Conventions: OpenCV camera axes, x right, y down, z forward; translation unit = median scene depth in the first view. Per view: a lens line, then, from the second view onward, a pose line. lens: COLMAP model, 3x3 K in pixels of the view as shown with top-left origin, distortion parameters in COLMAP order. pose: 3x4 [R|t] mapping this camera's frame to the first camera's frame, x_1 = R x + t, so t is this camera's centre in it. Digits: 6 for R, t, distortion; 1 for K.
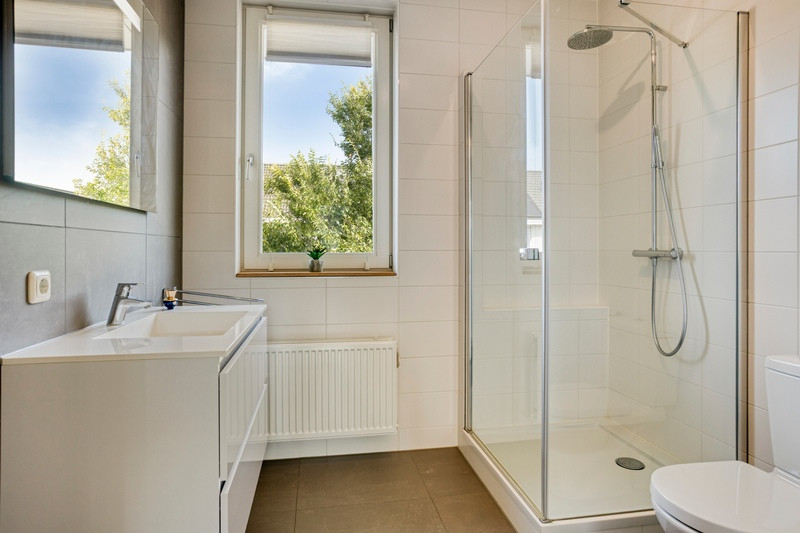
lens RADIAL K [[454.9, 0, 398.1], [0, 454.9, 251.0], [0, 0, 1]] dist [0.000187, 0.000125]
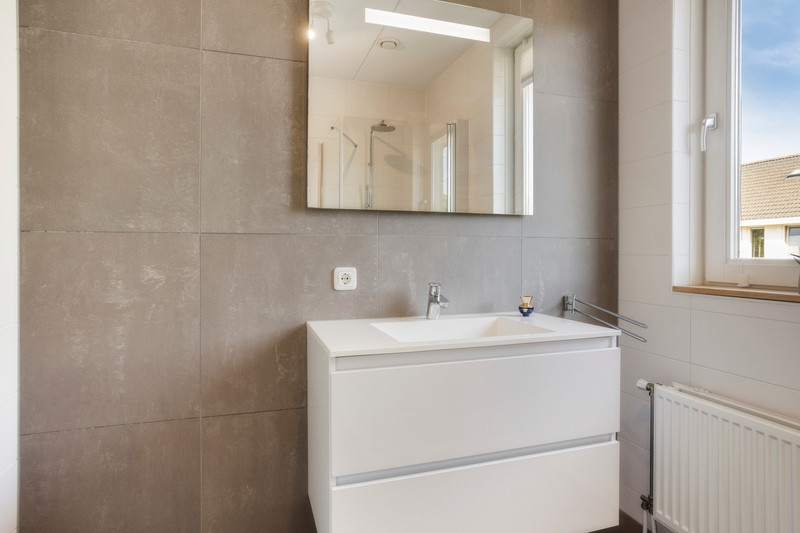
lens RADIAL K [[454.9, 0, 398.1], [0, 454.9, 251.0], [0, 0, 1]] dist [0.000187, 0.000125]
pose [[0.142986, -0.000645, -0.989724, 0.587096], [-0.004991, 0.999987, -0.001372, -0.007109], [0.989712, 0.005136, 0.142981, 0.873915]]
